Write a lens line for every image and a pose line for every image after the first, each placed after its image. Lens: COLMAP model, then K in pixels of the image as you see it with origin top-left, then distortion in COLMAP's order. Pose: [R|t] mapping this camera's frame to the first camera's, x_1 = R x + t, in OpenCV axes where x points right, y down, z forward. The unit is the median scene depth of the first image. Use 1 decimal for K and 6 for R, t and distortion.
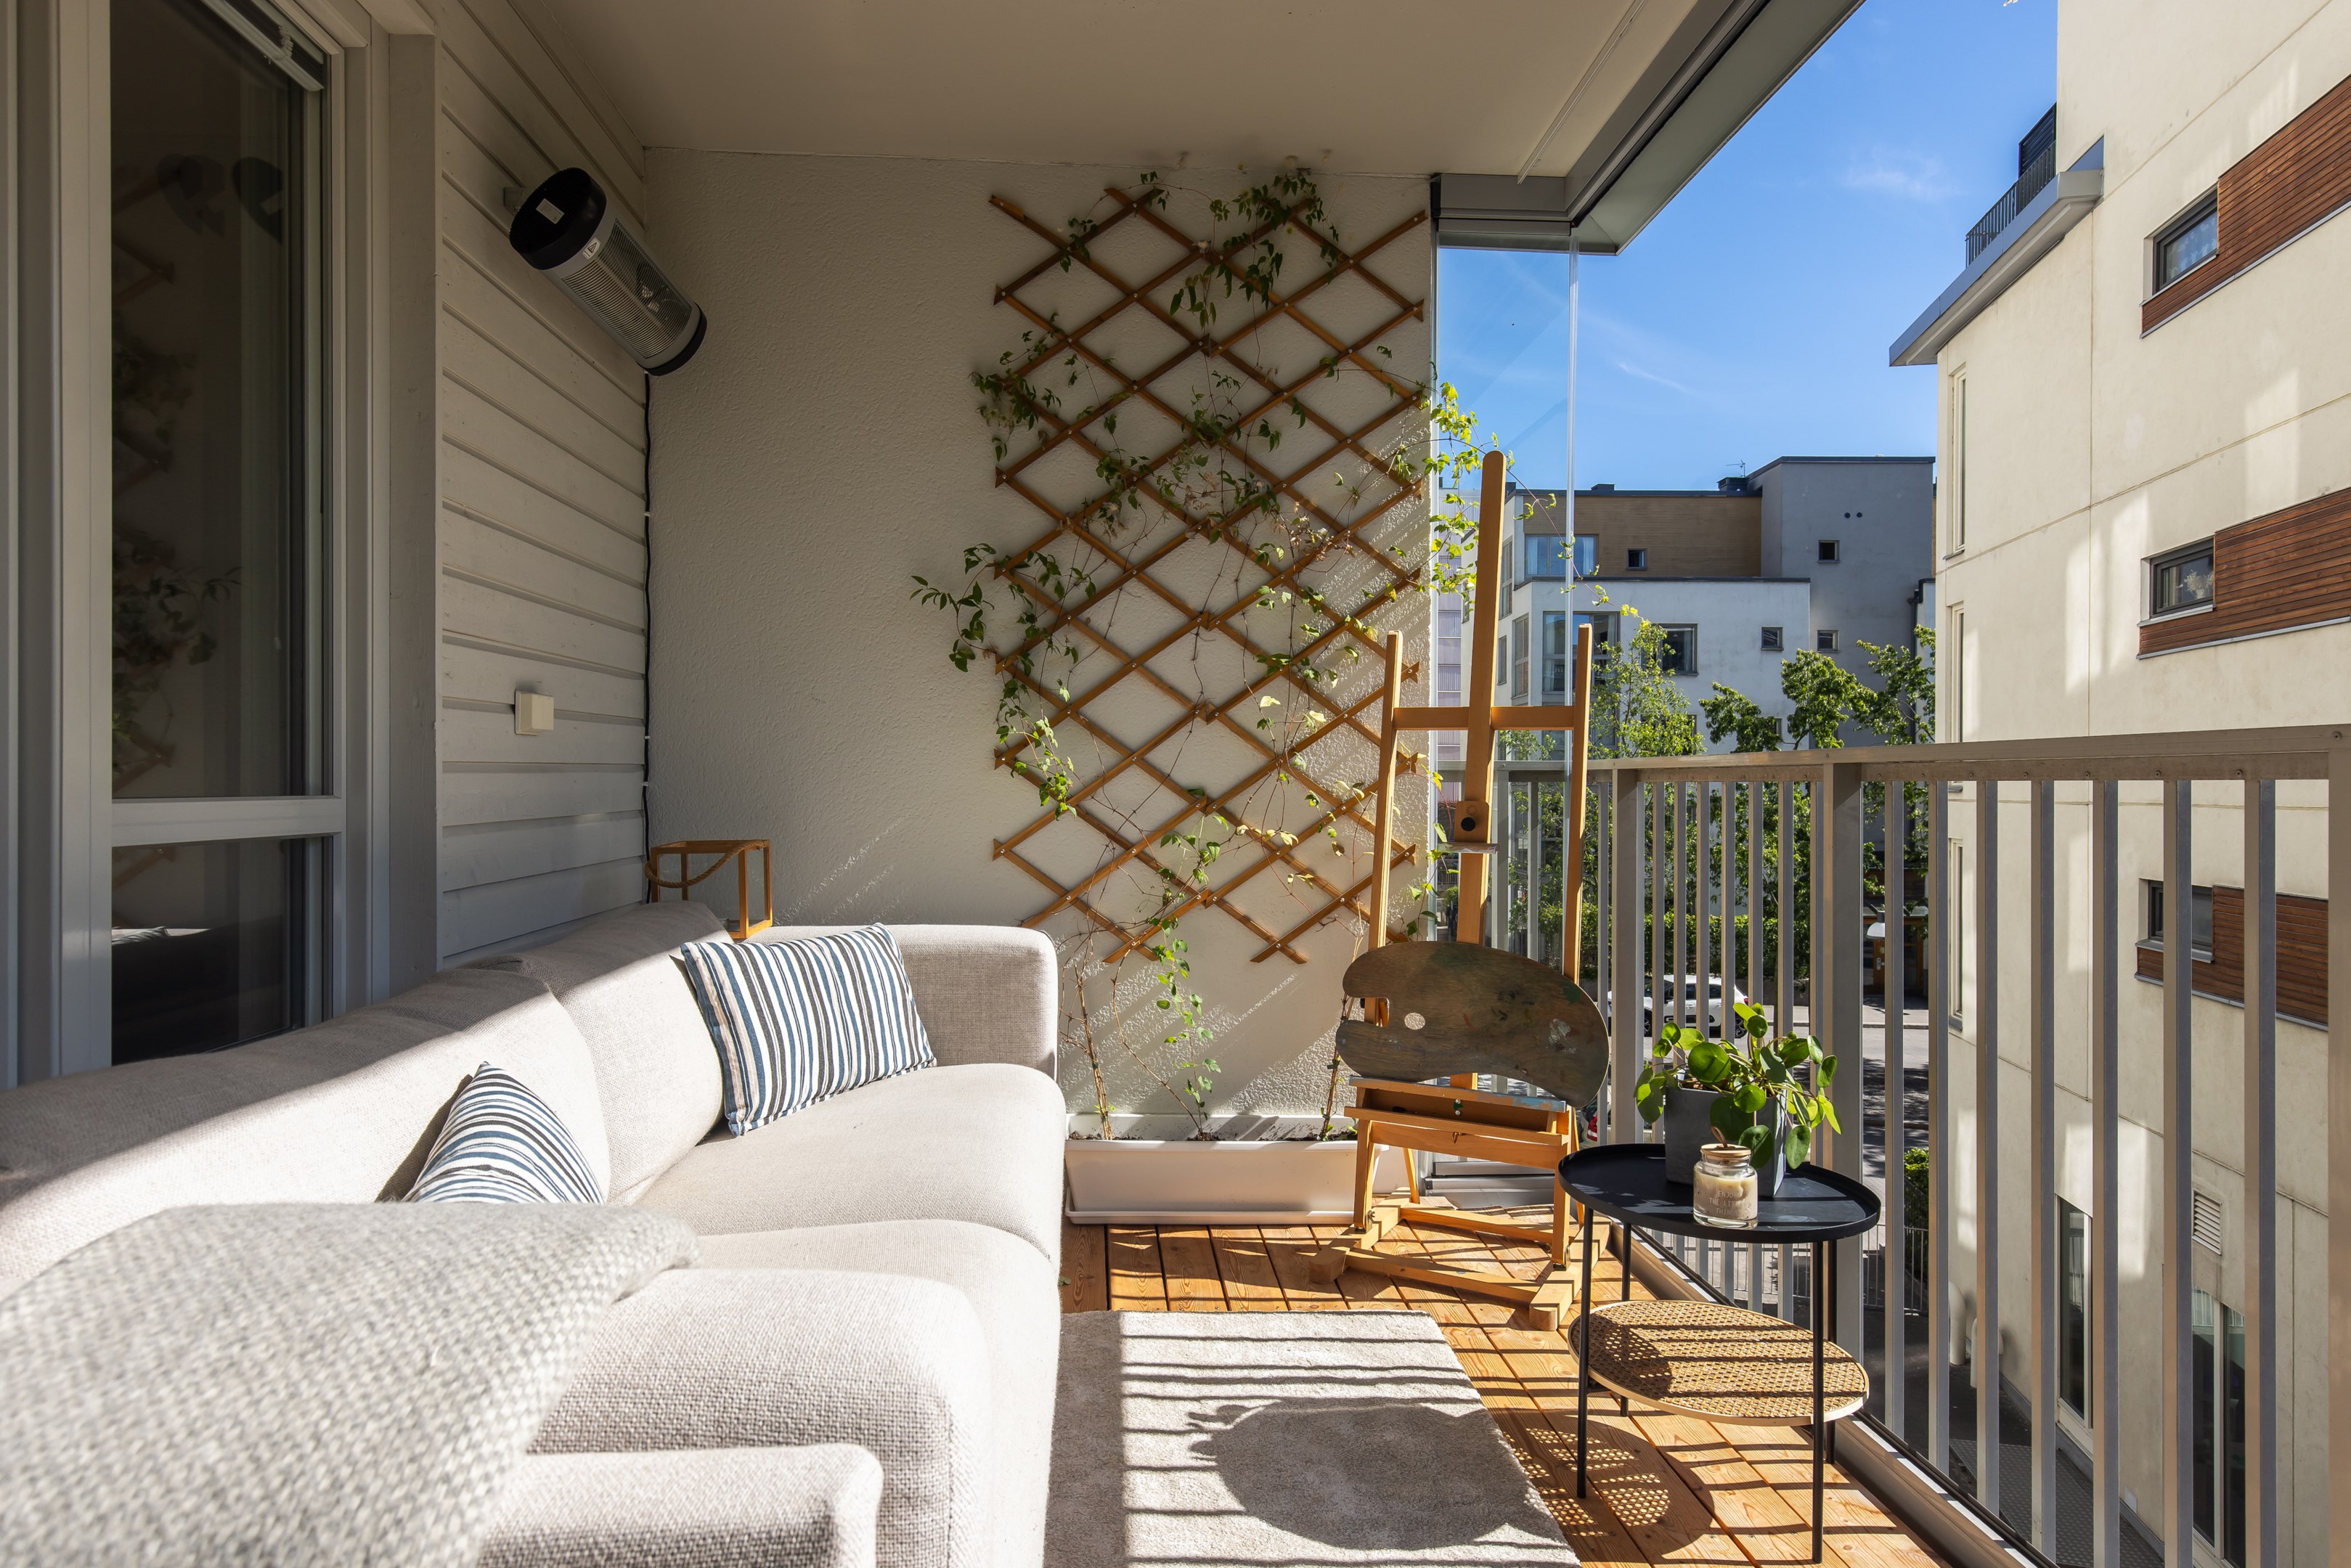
lens RADIAL K [[1316.2, 0, 1175.5], [0, 1316.2, 784.0], [0, 0, 1]] dist [0.007044, 0.000561]
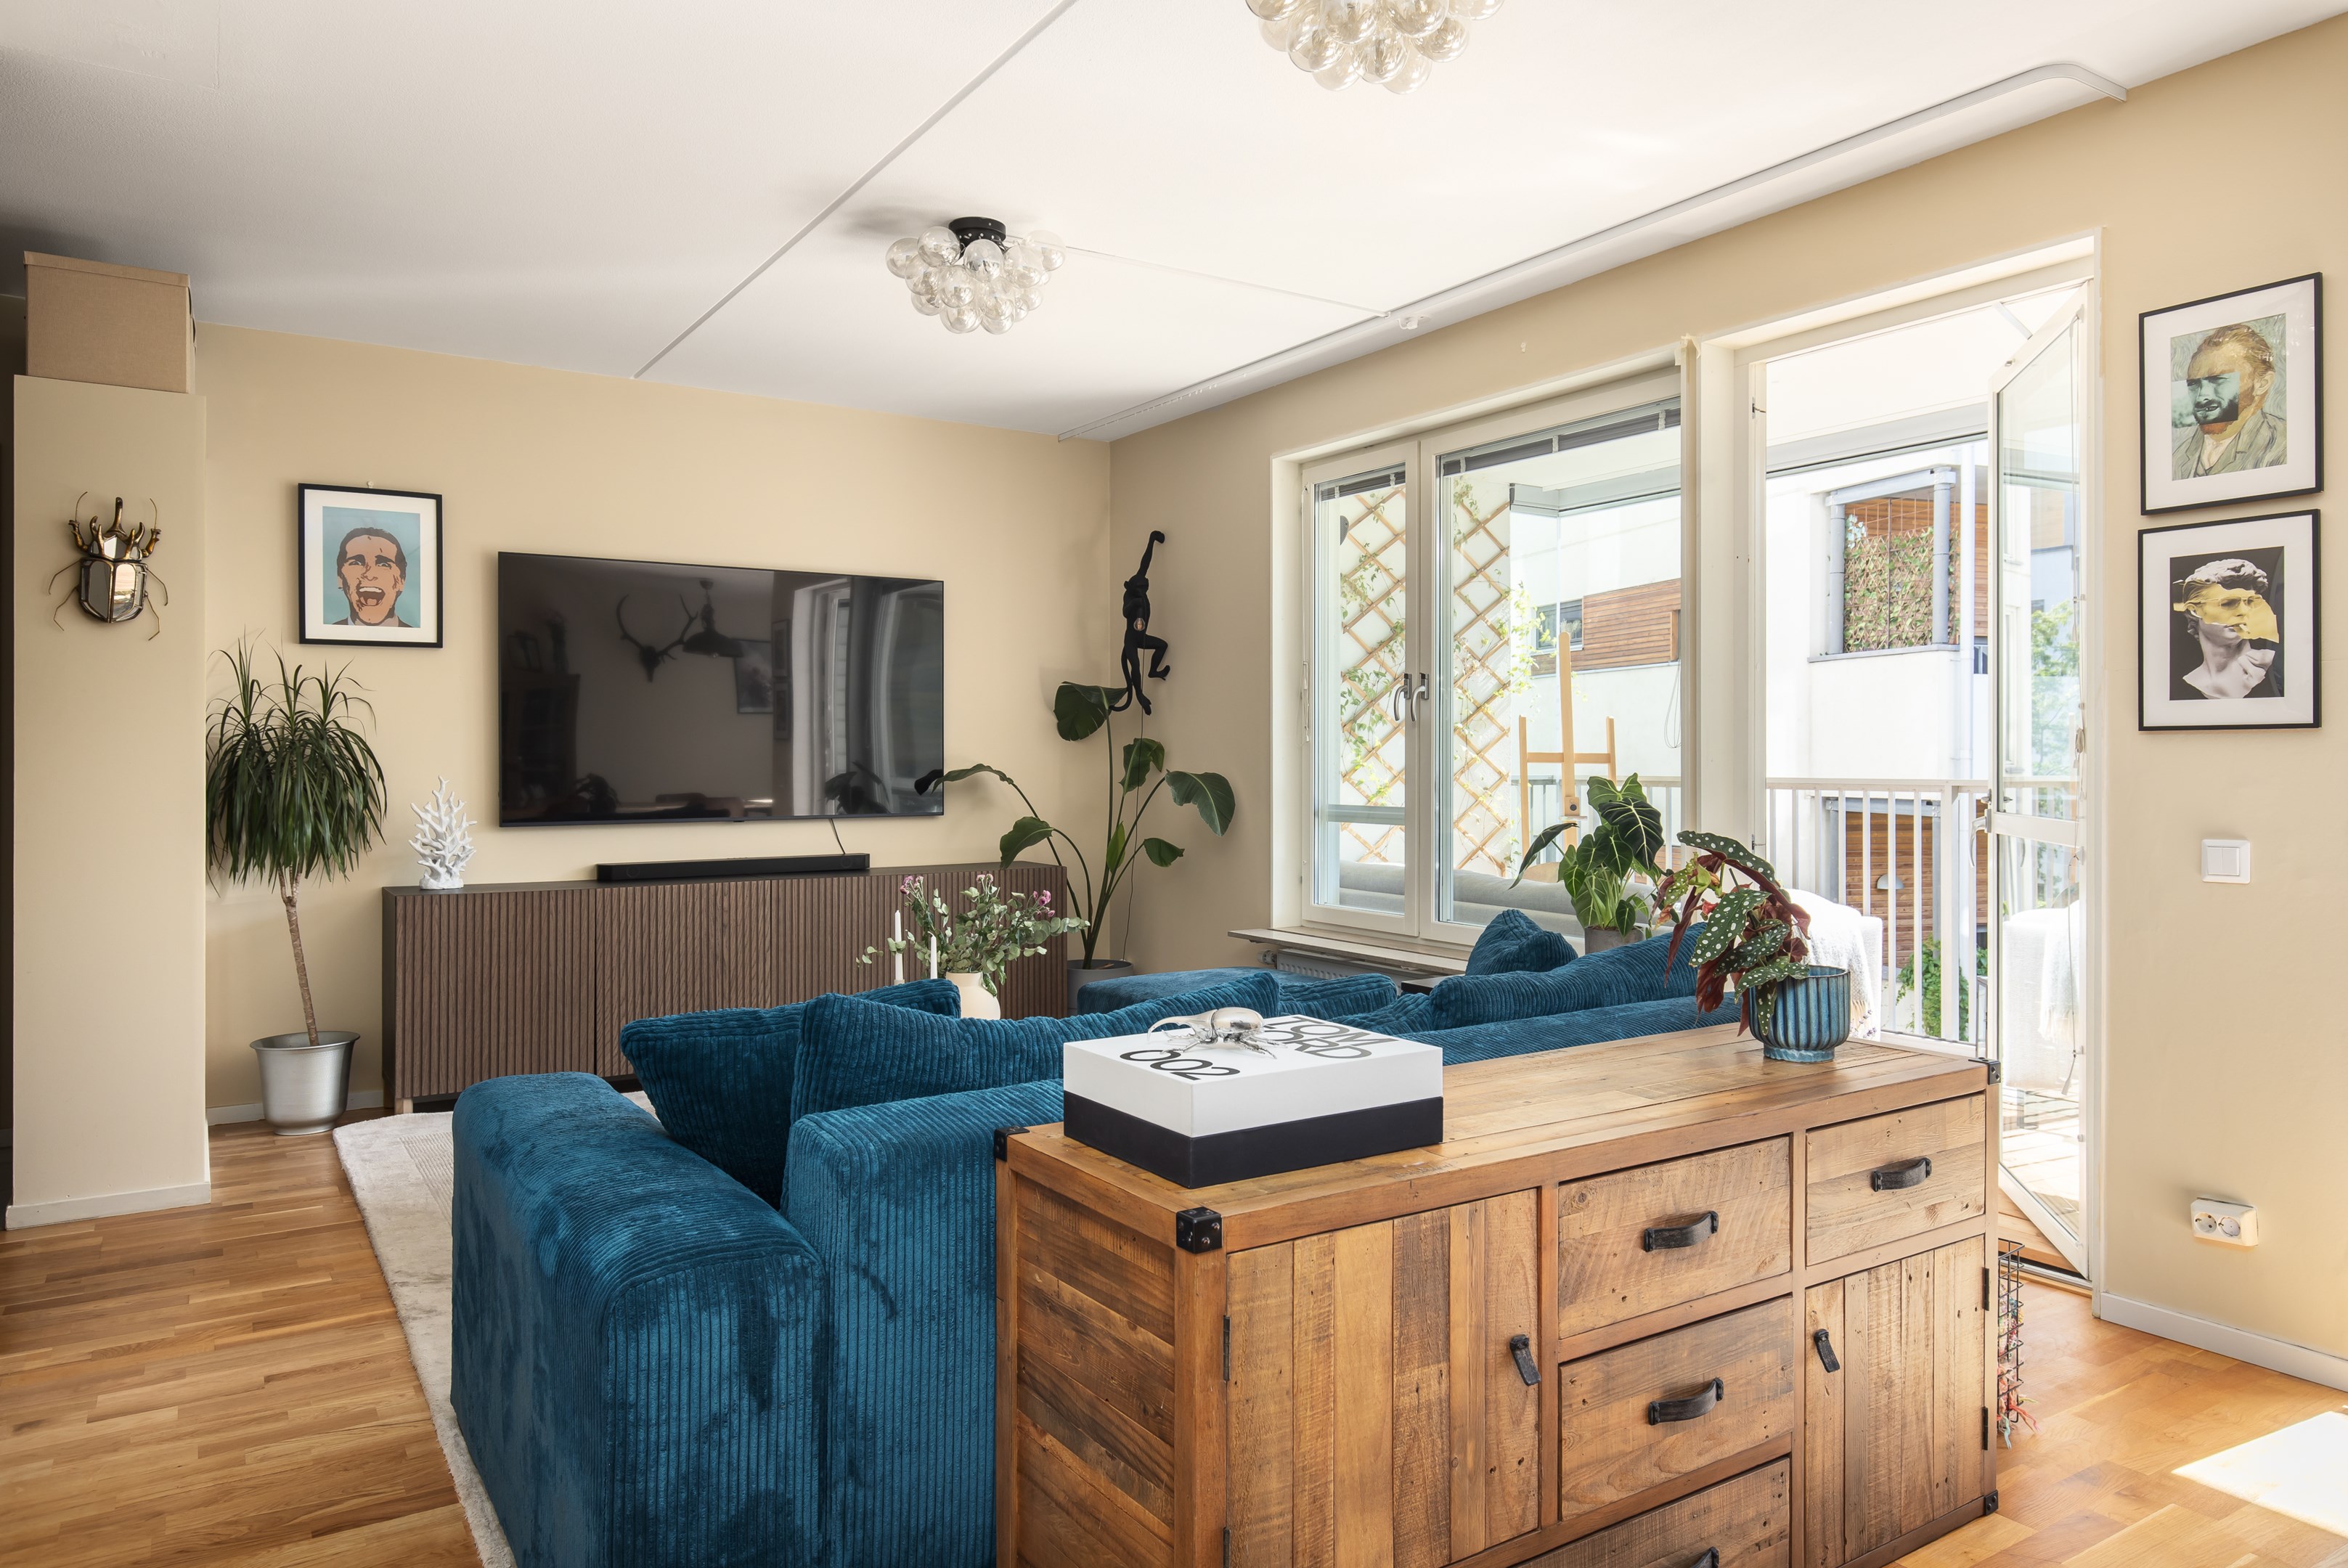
lens RADIAL K [[1513.8, 0, 1176.2], [0, 1513.8, 761.1], [0, 0, 1]] dist [0.007037, -0.000339]
pose [[0.870190, -0.005562, 0.492685, -1.395892], [0.004233, 0.999984, 0.003813, -0.051791], [-0.492698, -0.001233, 0.870200, -0.760510]]
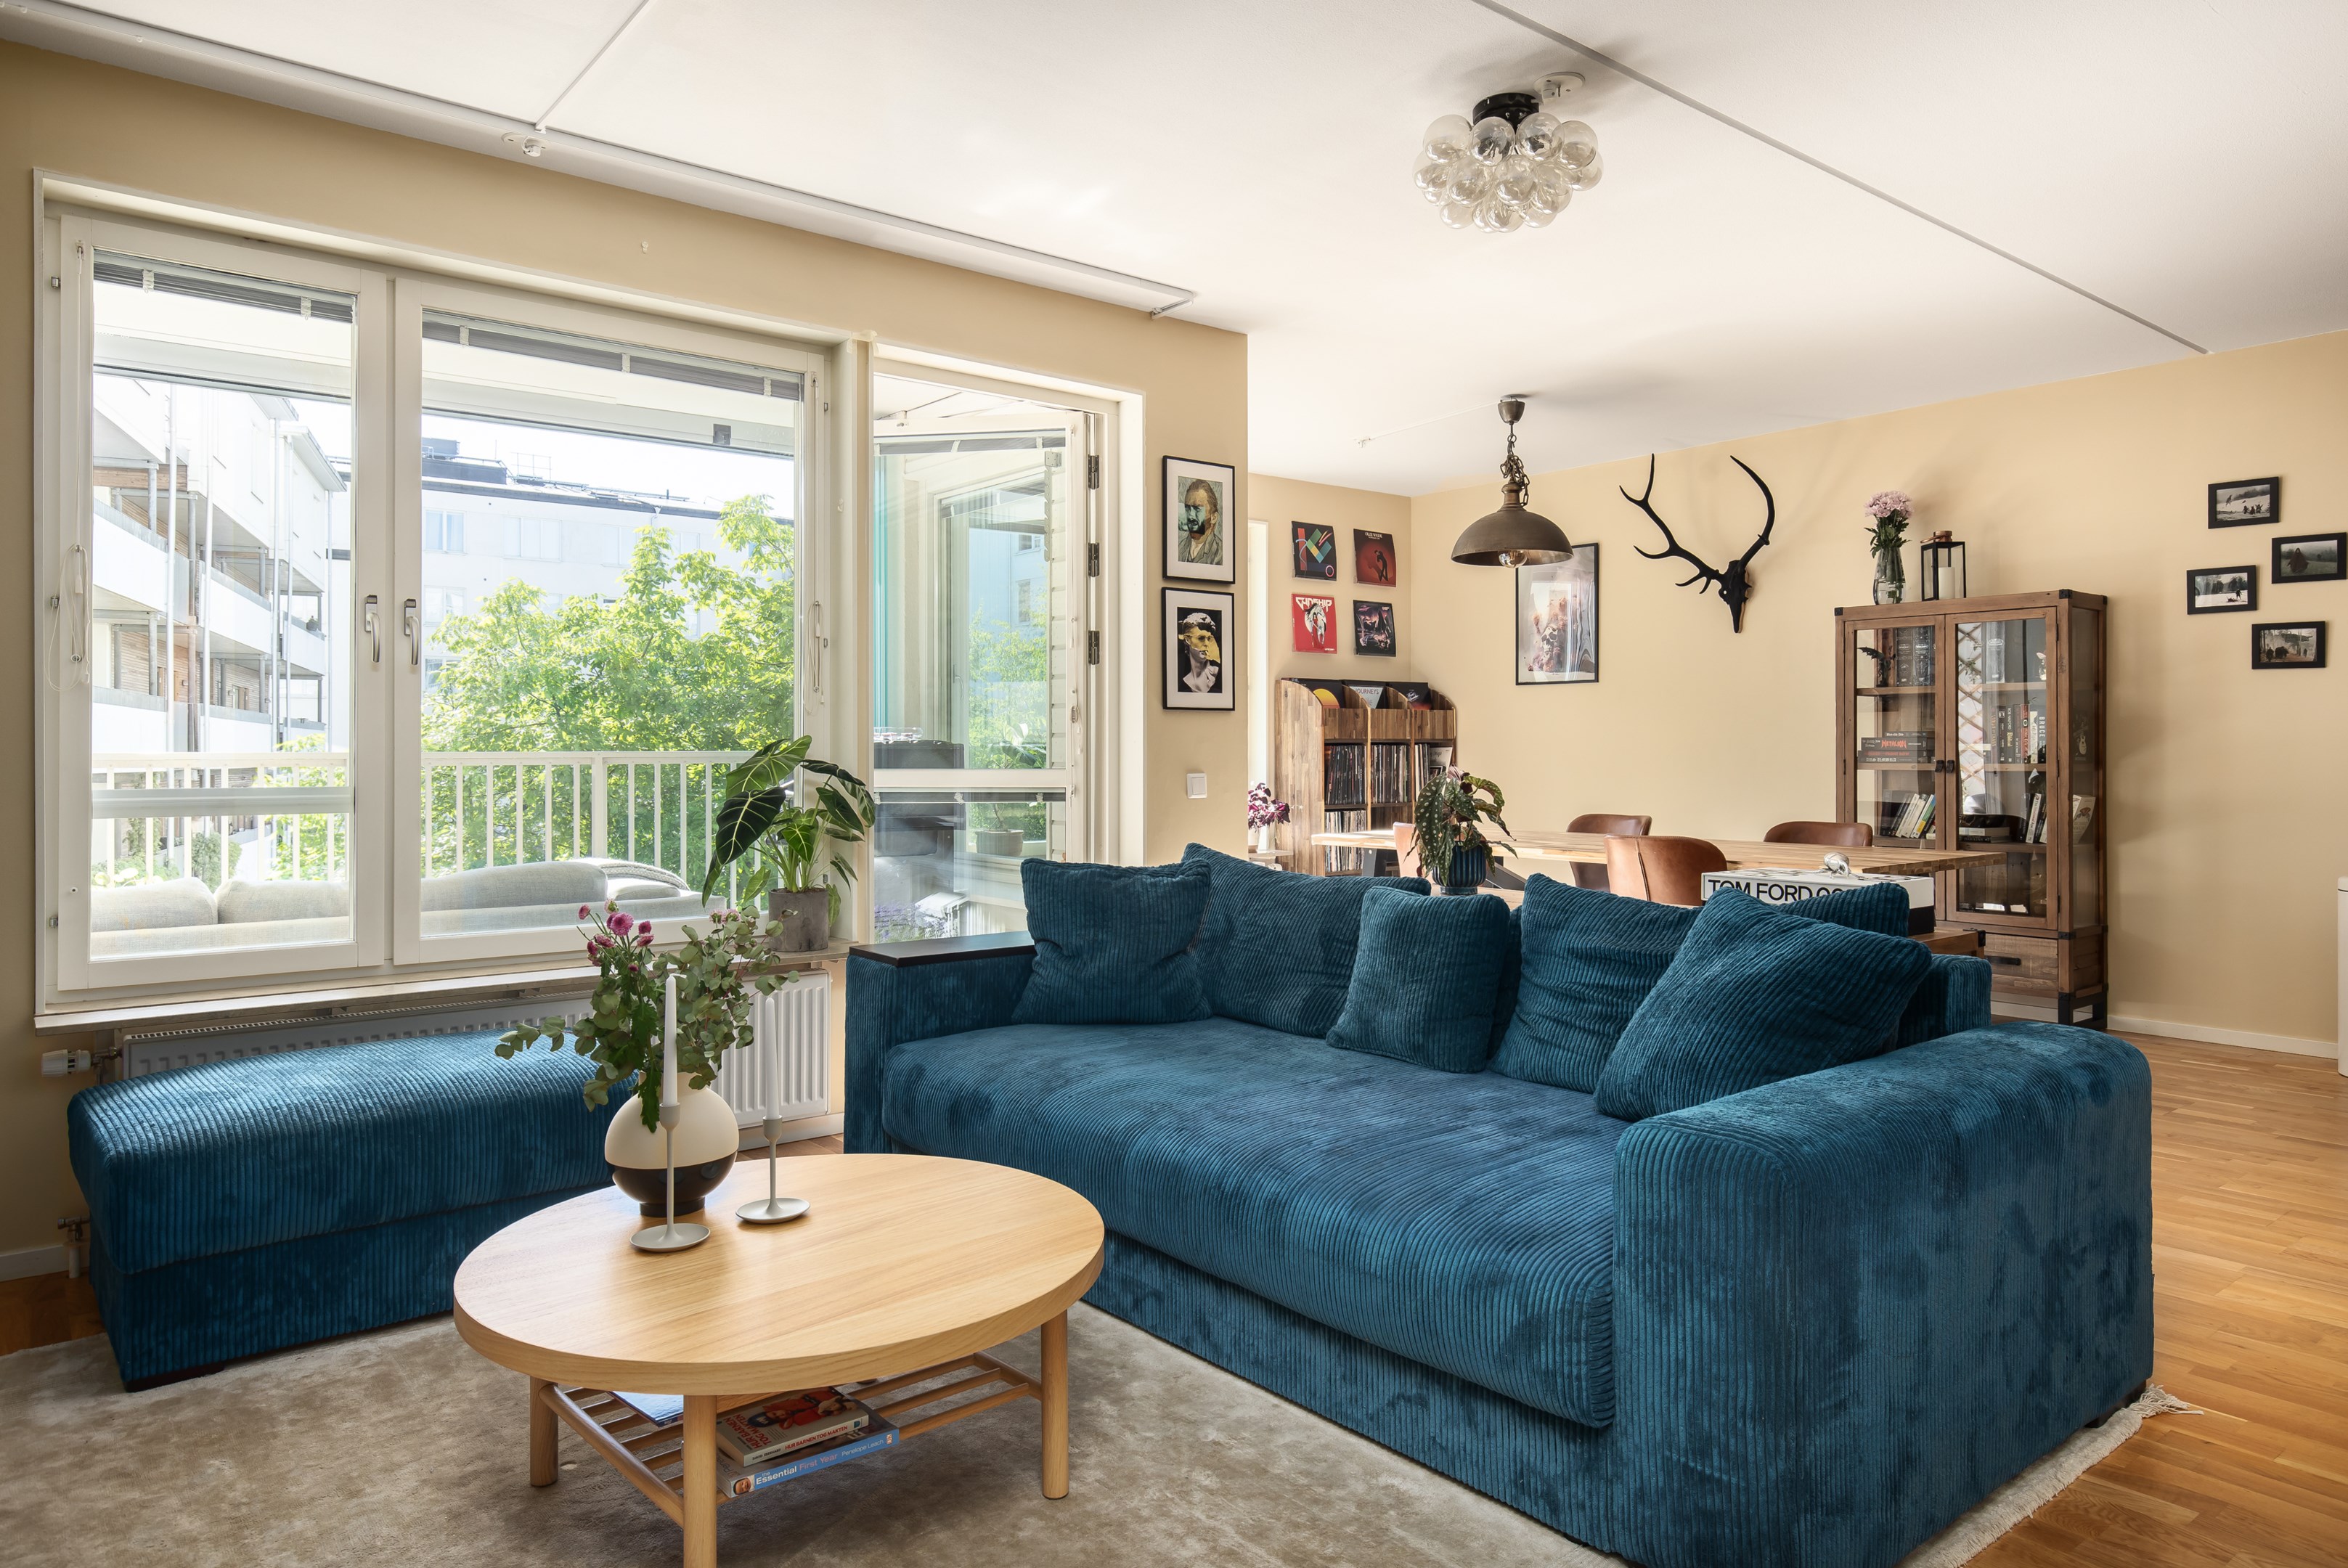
lens RADIAL K [[1464.7, 0, 1172.7], [0, 1464.7, 747.8], [0, 0, 1]] dist [0.010448, -0.002710]
pose [[-0.577990, -0.003272, 0.816037, -1.629781], [-0.003108, 0.999994, 0.001809, -0.028407], [-0.816038, -0.001490, -0.577997, 0.604045]]
